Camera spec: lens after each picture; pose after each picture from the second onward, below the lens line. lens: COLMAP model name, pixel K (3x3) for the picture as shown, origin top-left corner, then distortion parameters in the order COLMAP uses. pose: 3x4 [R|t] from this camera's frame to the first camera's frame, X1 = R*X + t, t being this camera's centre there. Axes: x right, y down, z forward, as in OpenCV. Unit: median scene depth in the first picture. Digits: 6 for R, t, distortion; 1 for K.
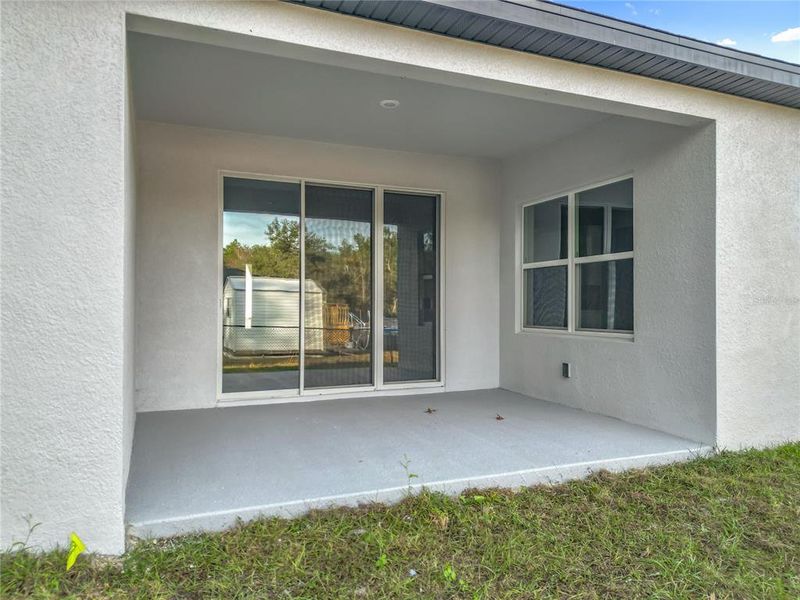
lens RADIAL K [[572.3, 0, 400.0], [0, 572.3, 300.0], [0, 0, 1]] dist [0.002114, 0.000176]
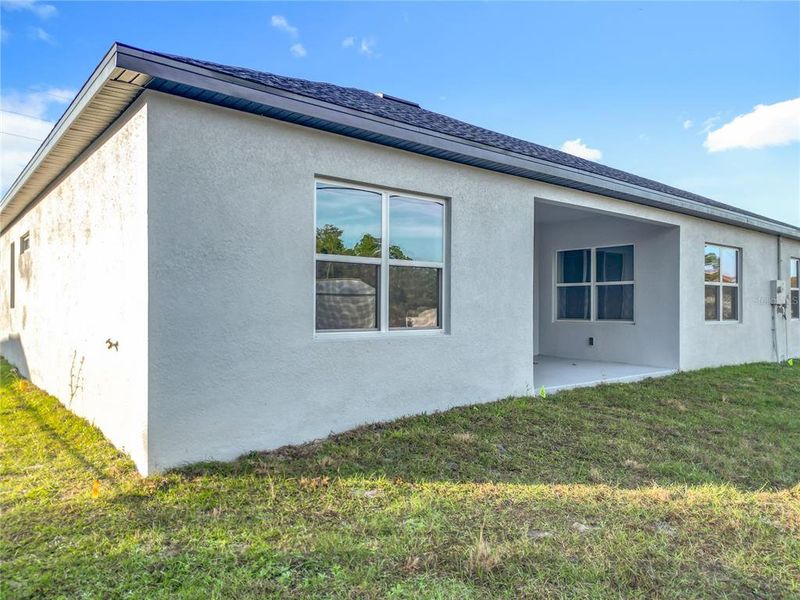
lens RADIAL K [[572.3, 0, 400.0], [0, 572.3, 300.0], [0, 0, 1]] dist [0.002114, 0.000176]
pose [[0.958454, 0.005686, 0.285190, -0.857227], [-0.005271, 0.999984, -0.002222, -0.006575], [-0.285198, 0.000627, 0.958468, -0.634729]]
